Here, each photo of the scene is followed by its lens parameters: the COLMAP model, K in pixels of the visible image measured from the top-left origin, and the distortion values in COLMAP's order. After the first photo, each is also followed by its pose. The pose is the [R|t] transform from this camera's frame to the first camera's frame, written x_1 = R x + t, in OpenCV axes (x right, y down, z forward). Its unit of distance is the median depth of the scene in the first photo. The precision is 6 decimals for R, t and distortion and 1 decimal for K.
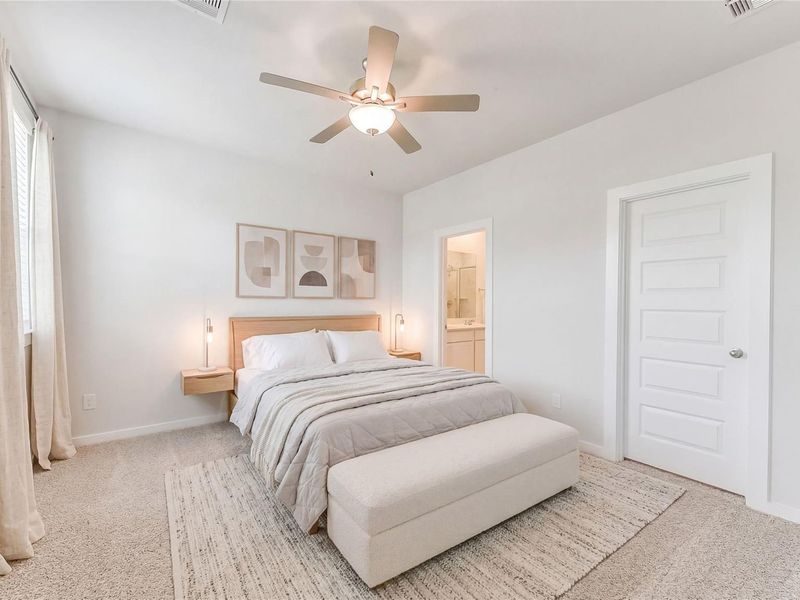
lens RADIAL K [[351.7, 0, 401.6], [0, 351.7, 303.5], [0, 0, 1]] dist [0.001731, -0.000438]
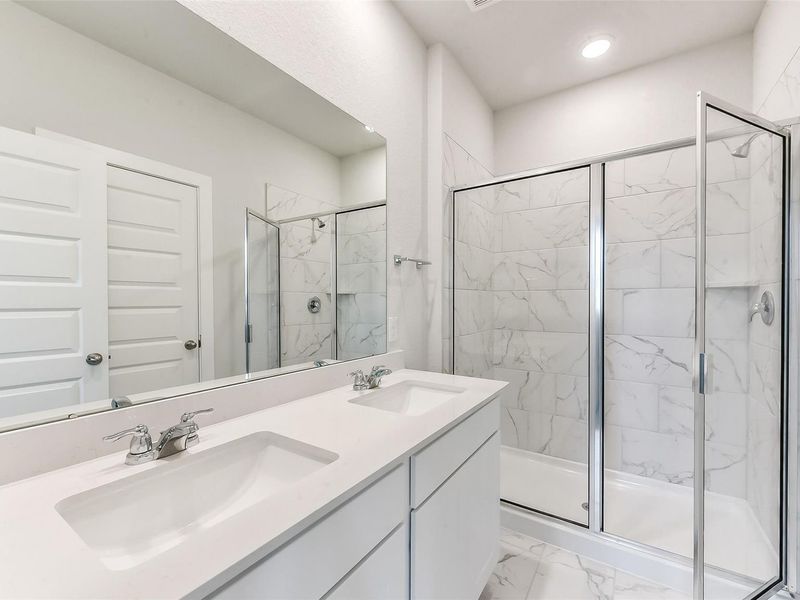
lens RADIAL K [[349.3, 0, 402.3], [0, 349.3, 304.0], [0, 0, 1]] dist [0.002281, -0.000840]
pose [[0.942835, -0.004561, 0.333229, 0.155272], [0.003078, 0.999983, 0.004976, -0.004494], [-0.333246, -0.003665, 0.942833, 0.894257]]
